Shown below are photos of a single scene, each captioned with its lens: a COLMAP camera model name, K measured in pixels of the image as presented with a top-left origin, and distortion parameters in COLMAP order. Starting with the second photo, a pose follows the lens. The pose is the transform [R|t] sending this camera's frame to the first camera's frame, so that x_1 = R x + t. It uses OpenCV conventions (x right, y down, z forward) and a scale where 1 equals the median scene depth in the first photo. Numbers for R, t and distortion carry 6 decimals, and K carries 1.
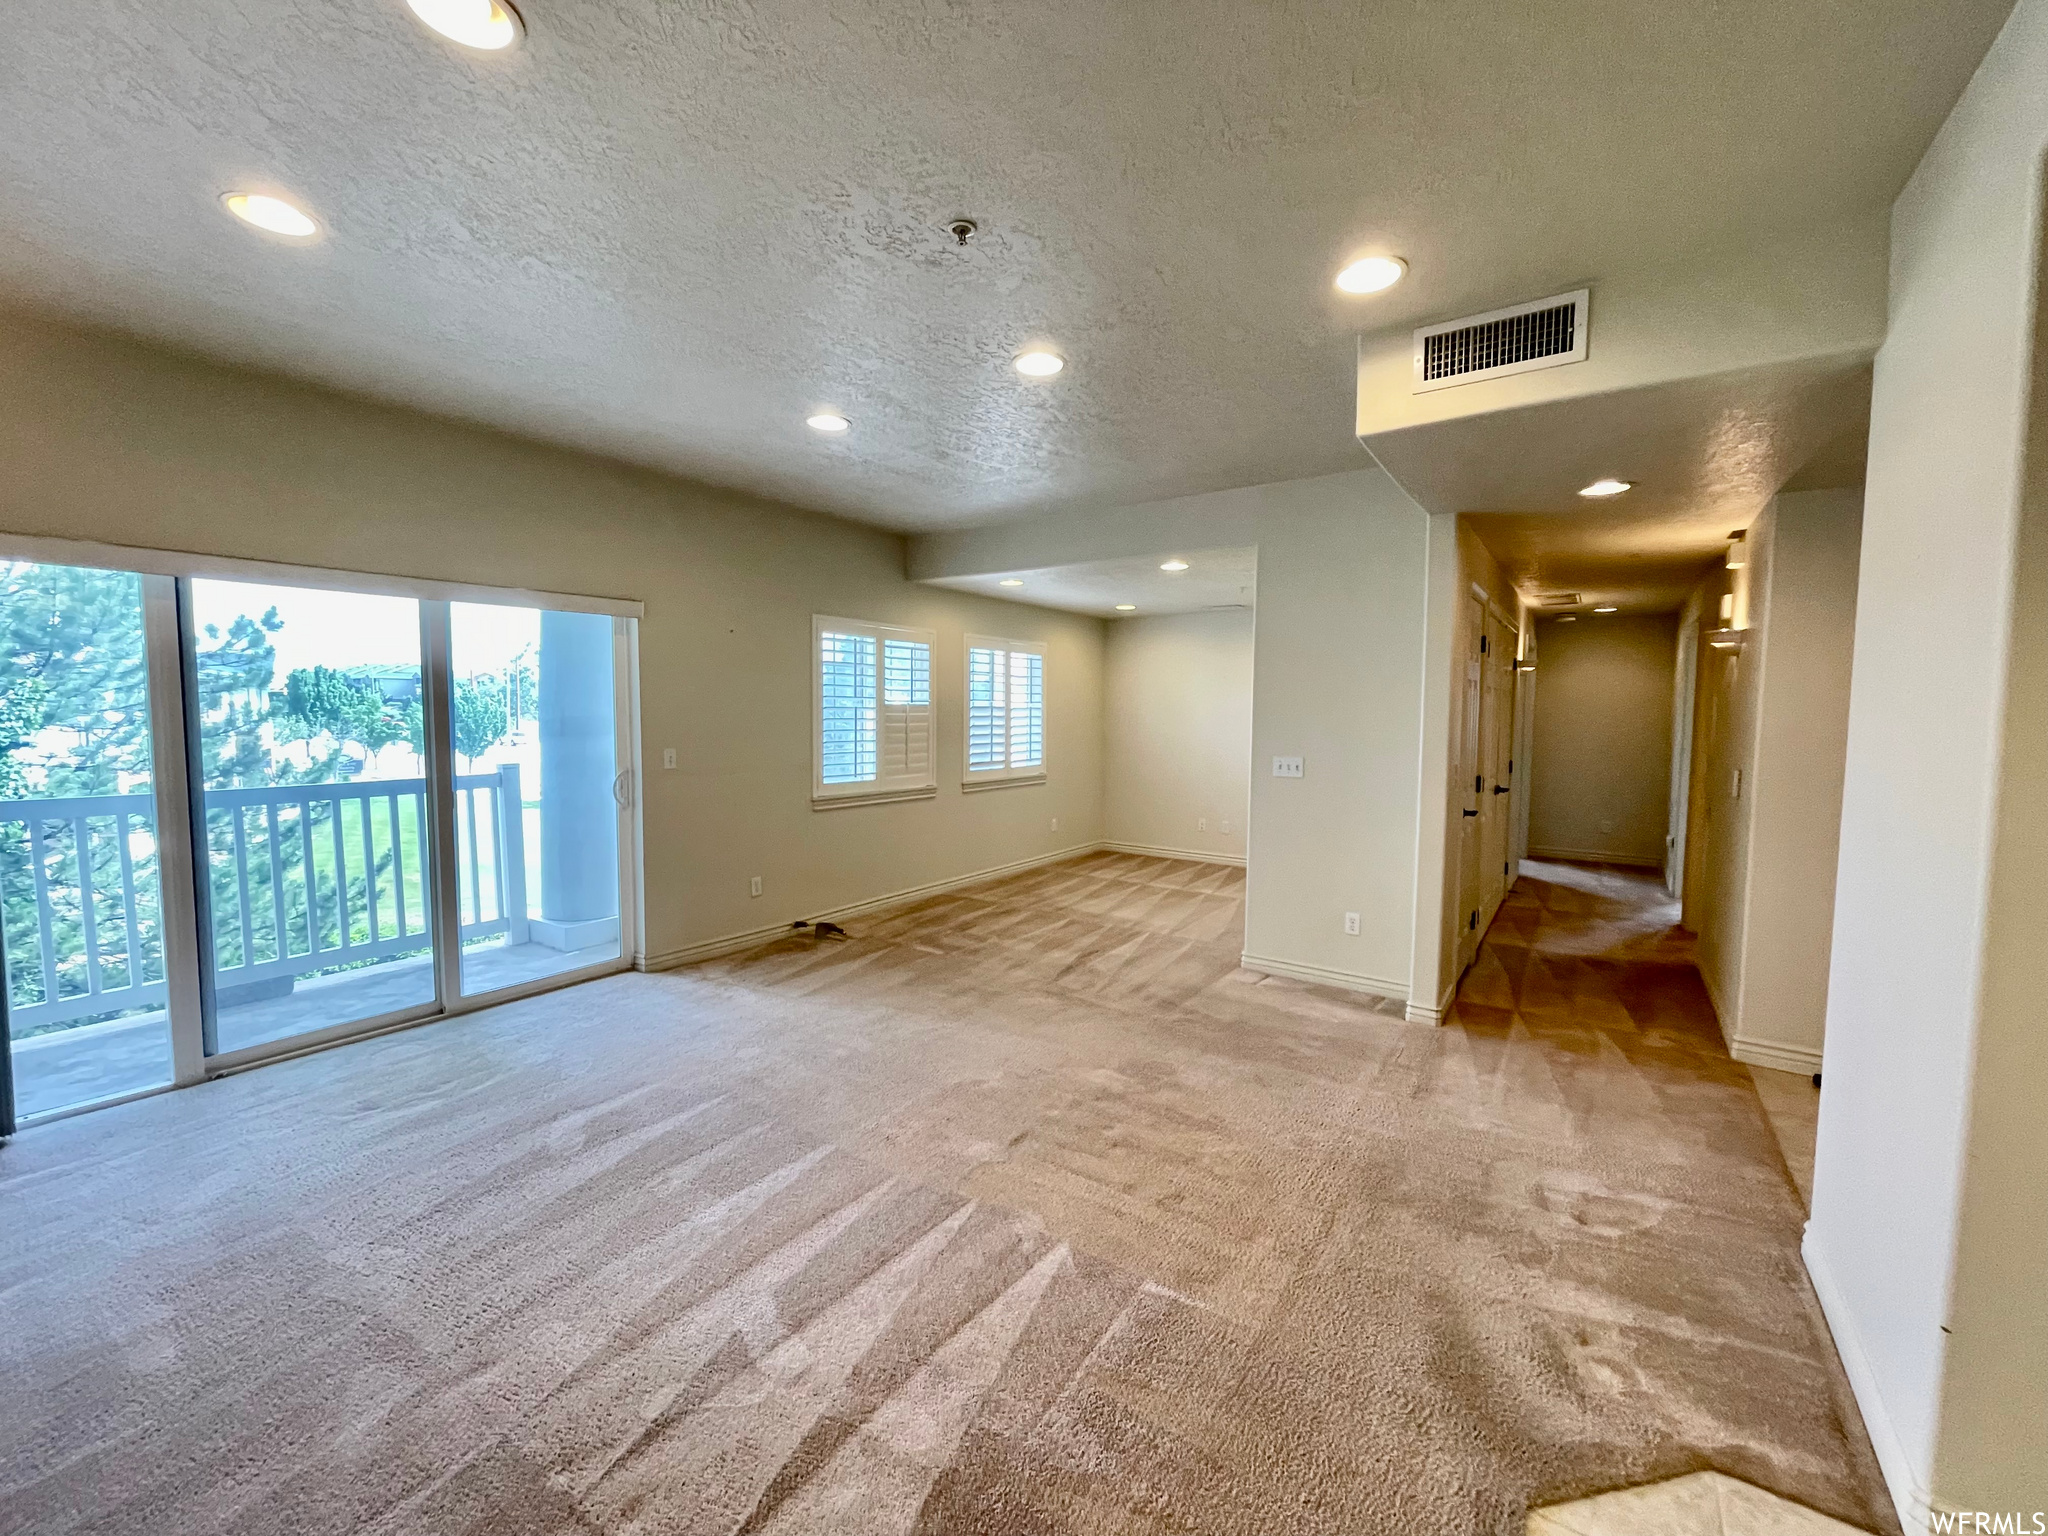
lens RADIAL K [[833.0, 0, 1025.7], [0, 833.0, 775.1], [0, 0, 1]] dist [0.008467, -0.001234]
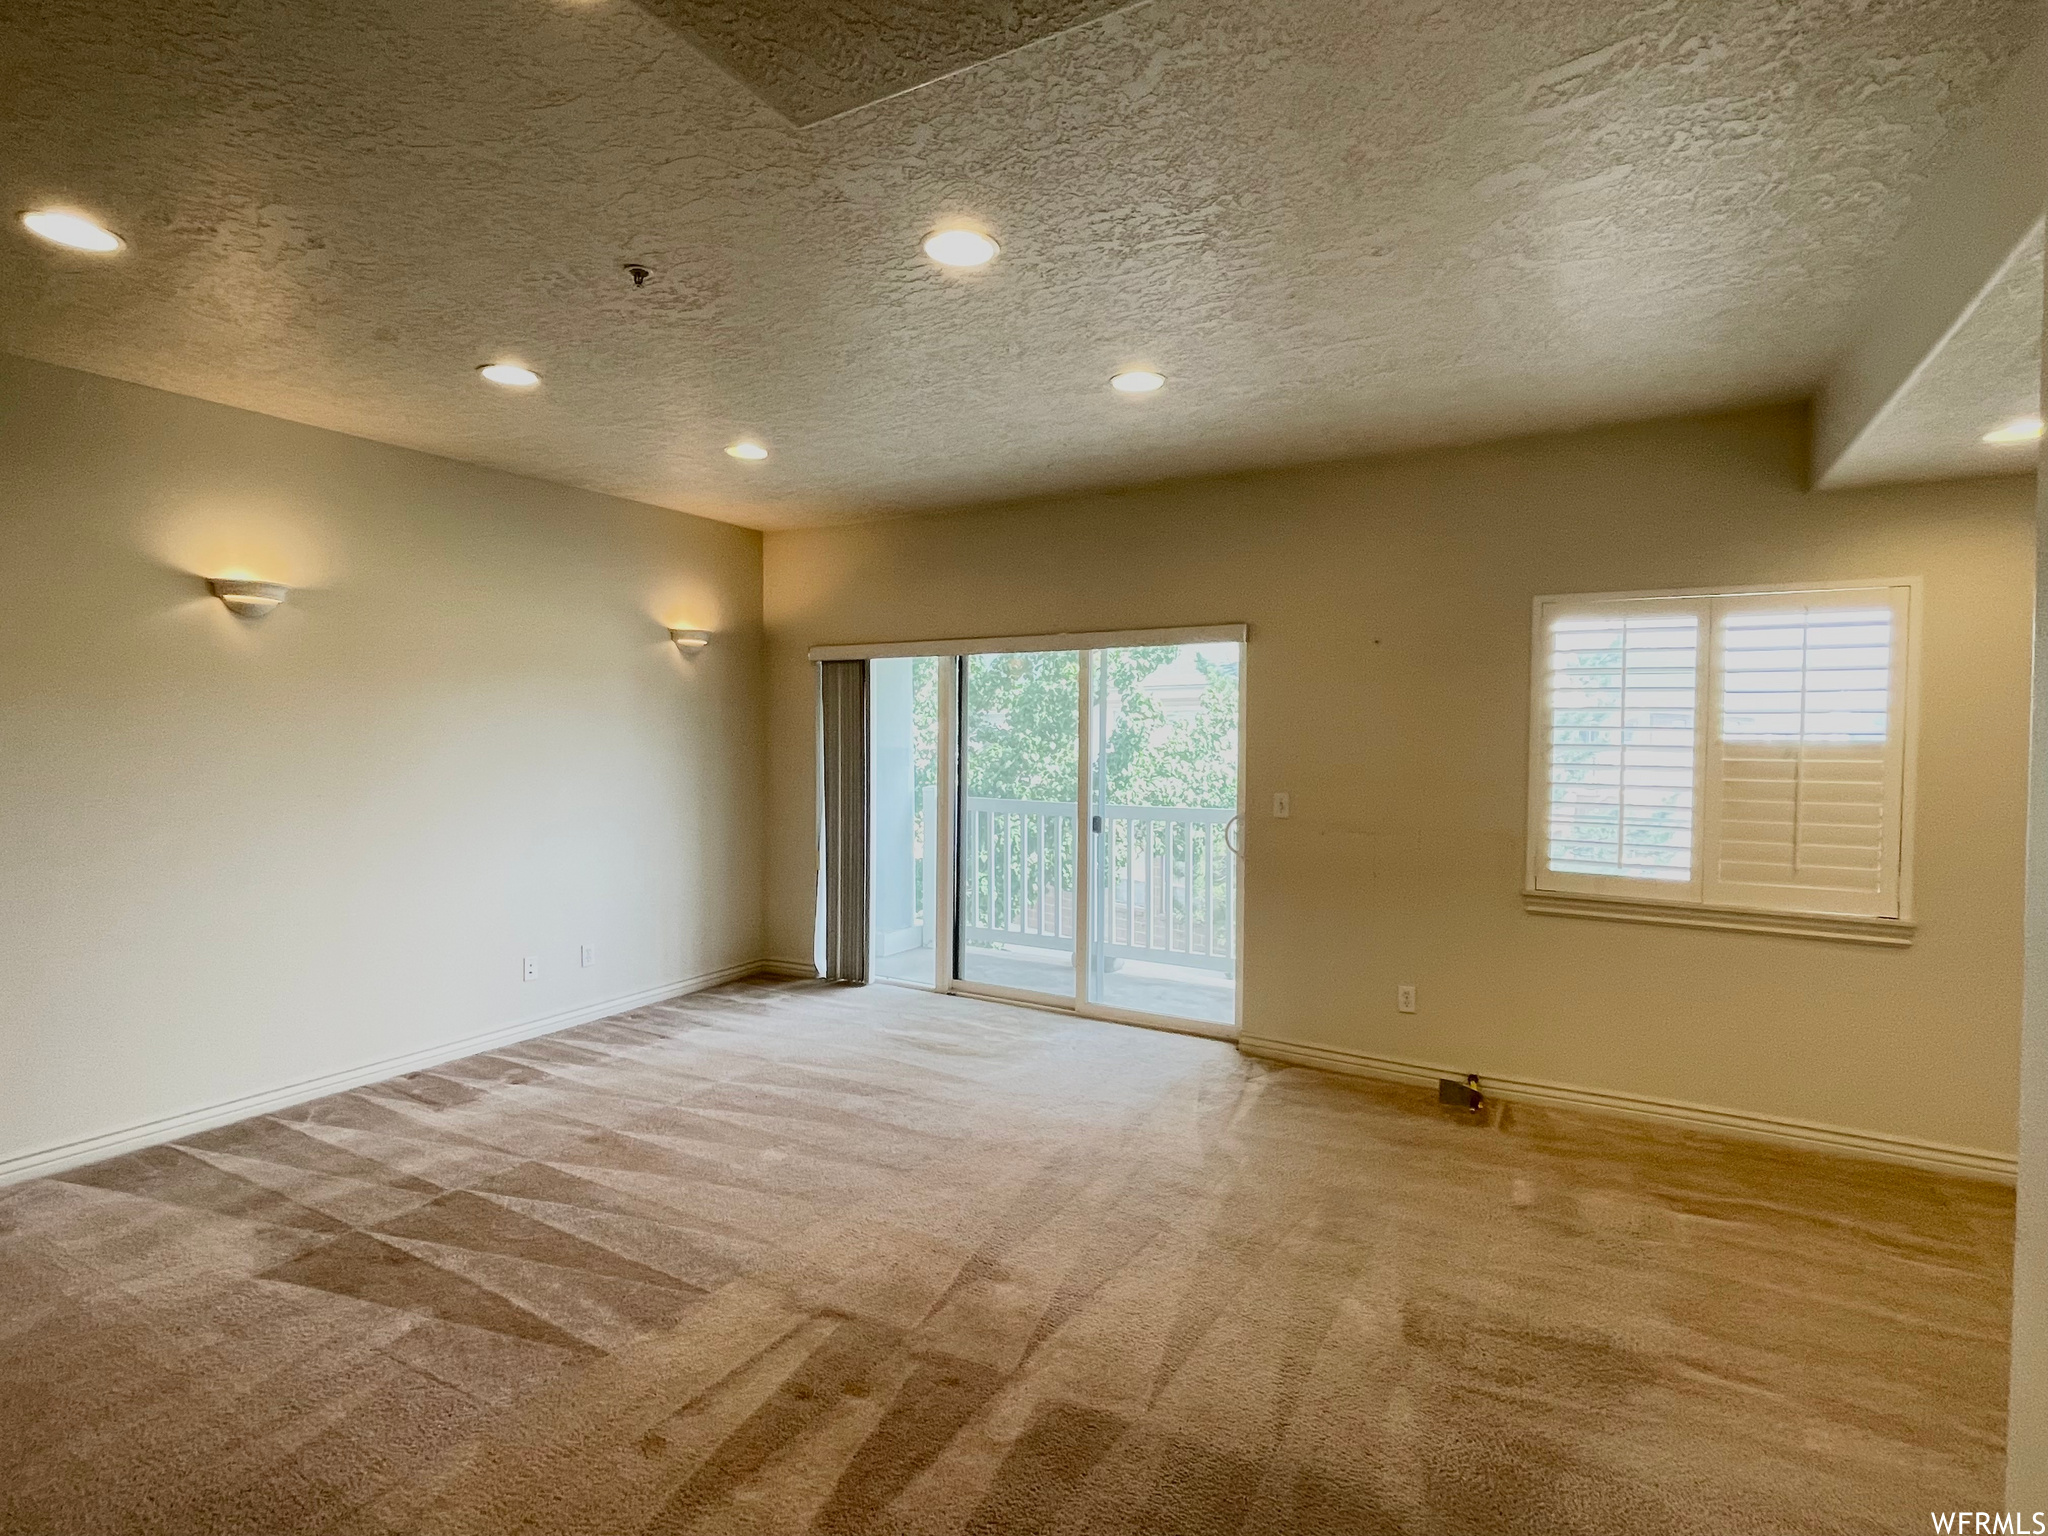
lens RADIAL K [[1027.3, 0, 1015.5], [0, 1027.3, 761.5], [0, 0, 1]] dist [0.003741, 0.000213]
pose [[0.073399, 0.016029, -0.997174, 0.533705], [-0.089384, 0.995953, 0.009430, -0.045639], [0.993289, 0.088439, 0.074534, 0.615137]]
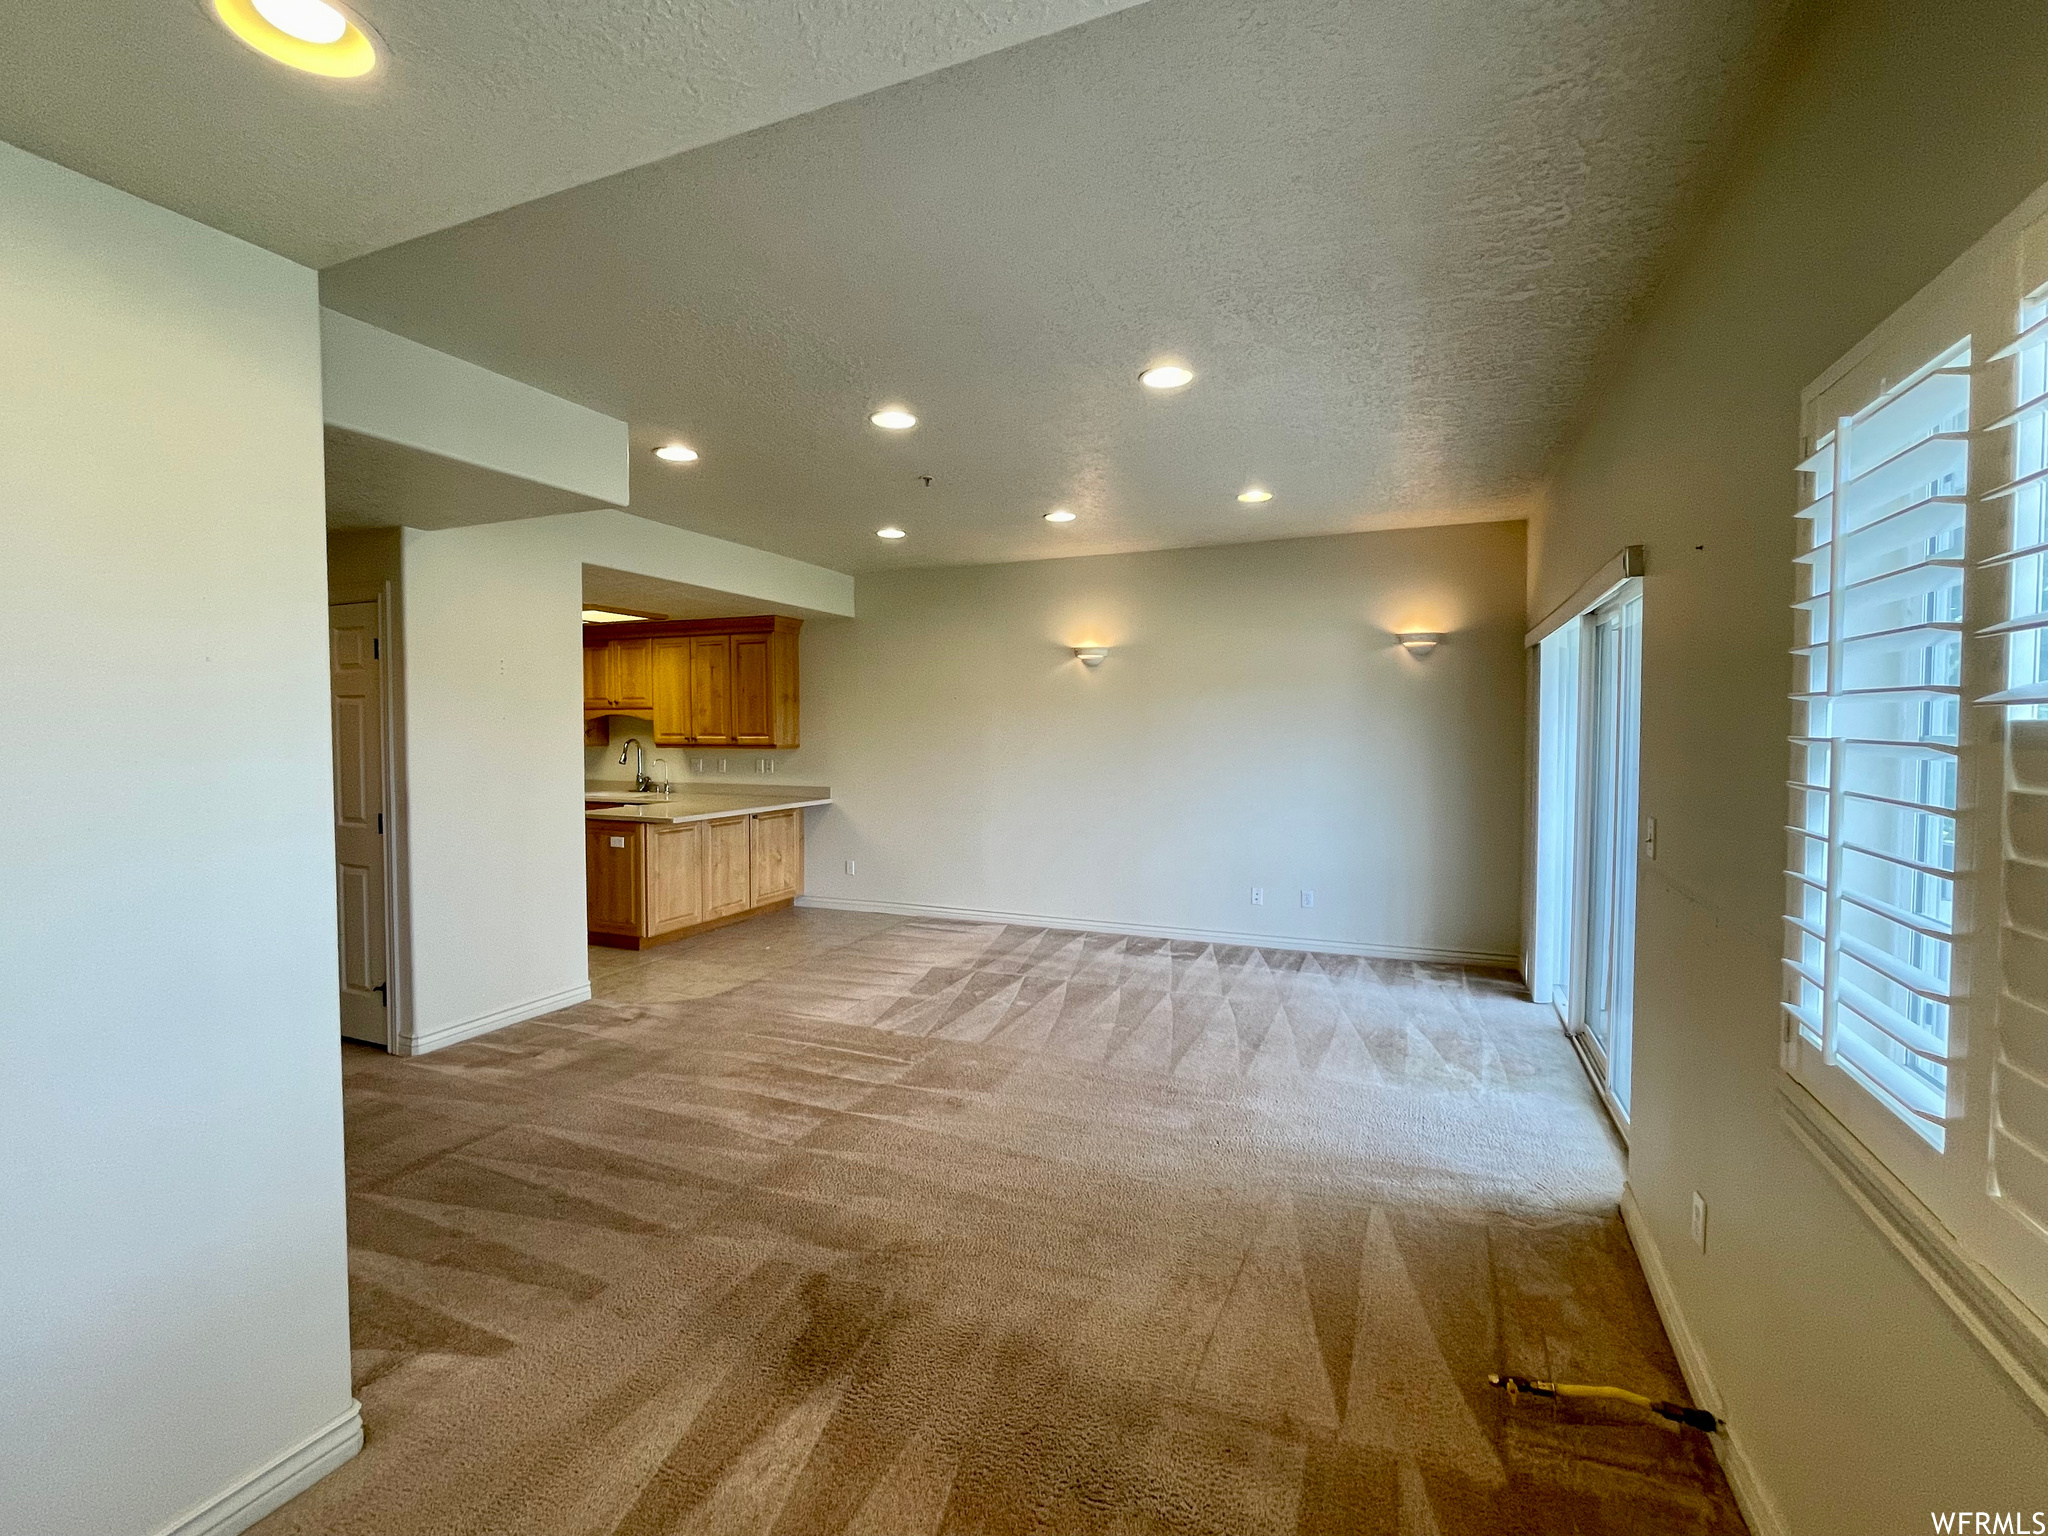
lens RADIAL K [[911.4, 0, 1010.0], [0, 911.4, 761.9], [0, 0, 1]] dist [0.005769, -0.000258]
pose [[-0.982191, -0.005791, -0.187796, 0.051267], [-0.028479, 0.992565, 0.118340, -0.112508], [0.185714, 0.121581, -0.975053, 1.378125]]
